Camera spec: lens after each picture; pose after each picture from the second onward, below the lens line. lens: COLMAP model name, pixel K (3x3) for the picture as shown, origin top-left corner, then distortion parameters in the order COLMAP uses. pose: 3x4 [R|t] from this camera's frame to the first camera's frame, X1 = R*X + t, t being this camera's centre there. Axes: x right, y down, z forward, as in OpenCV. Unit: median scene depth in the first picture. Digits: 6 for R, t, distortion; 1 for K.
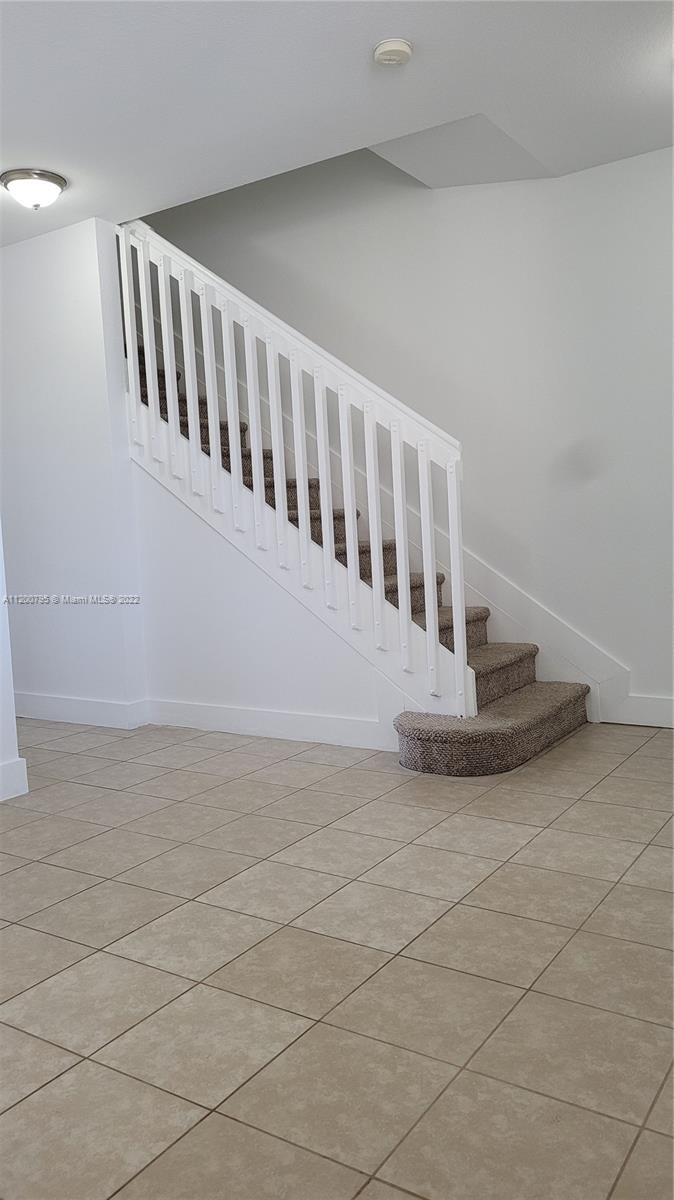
lens RADIAL K [[906.5, 0, 343.6], [0, 906.5, 603.8], [0, 0, 1]] dist [0.030297, -0.003885]
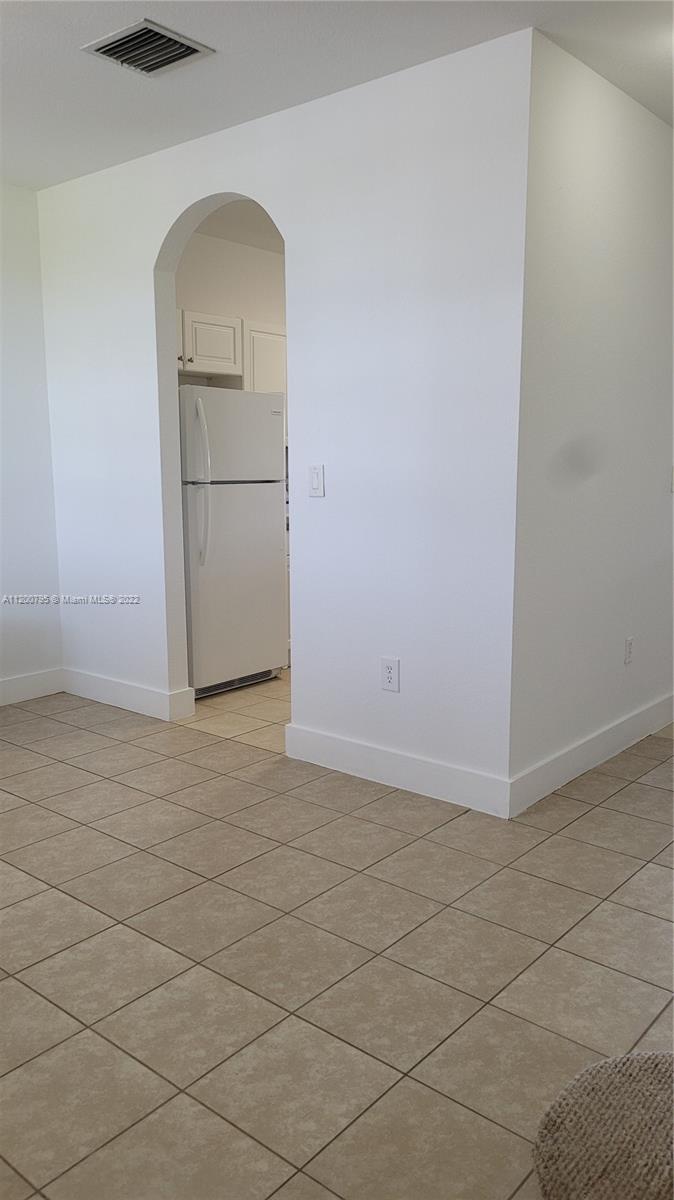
lens RADIAL K [[906.5, 0, 343.6], [0, 906.5, 603.8], [0, 0, 1]] dist [0.030297, -0.003885]
pose [[-0.114695, 0.210094, -0.970930, 0.625931], [-0.084658, 0.971758, 0.220273, -0.228991], [0.989787, 0.107461, -0.093670, 1.150746]]
